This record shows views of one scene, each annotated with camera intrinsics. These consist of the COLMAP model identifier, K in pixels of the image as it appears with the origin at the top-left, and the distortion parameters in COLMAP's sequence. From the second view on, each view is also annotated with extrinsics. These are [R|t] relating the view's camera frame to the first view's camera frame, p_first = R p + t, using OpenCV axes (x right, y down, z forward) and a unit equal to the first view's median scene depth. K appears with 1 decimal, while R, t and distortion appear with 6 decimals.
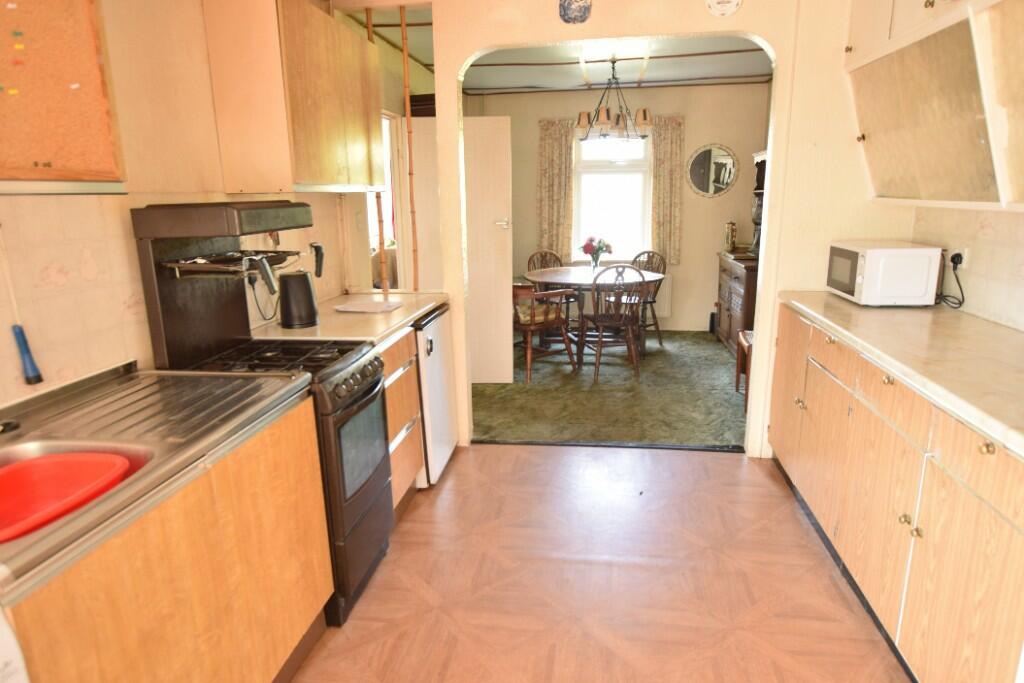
lens RADIAL K [[608.2, 0, 512.4], [0, 608.2, 341.5], [0, 0, 1]] dist [0.001562, 0.000388]
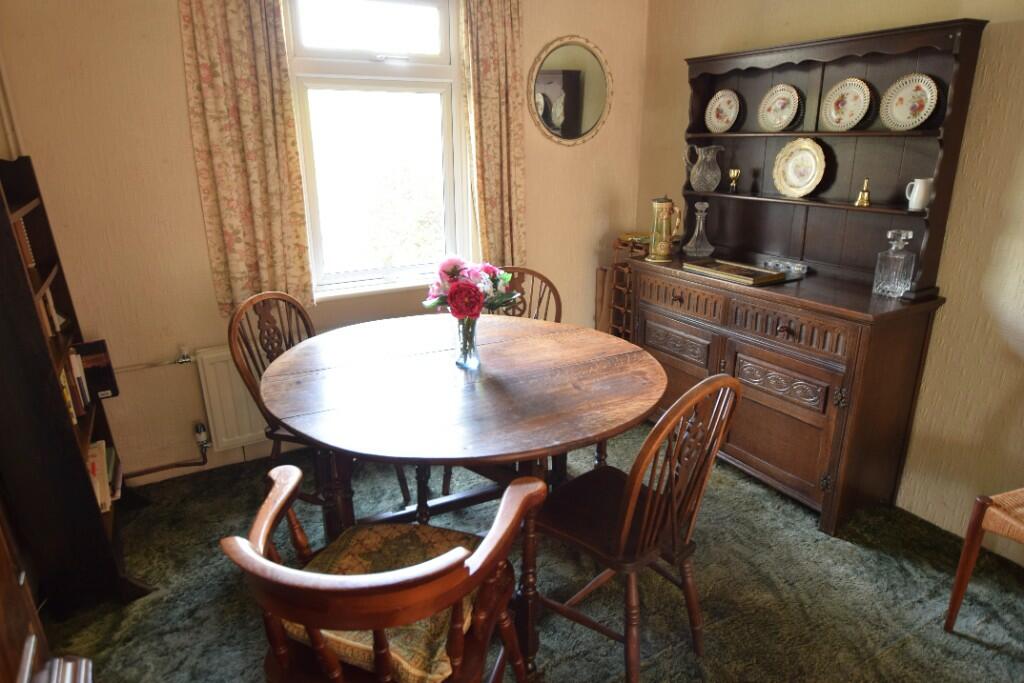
lens RADIAL K [[608.2, 0, 512.8], [0, 608.2, 340.3], [0, 0, 1]] dist [0.001562, 0.000388]
pose [[0.806264, -0.171689, 0.566093, -0.033813], [0.129652, 0.984976, 0.114073, -0.138028], [-0.577173, -0.018578, 0.816411, 0.590370]]
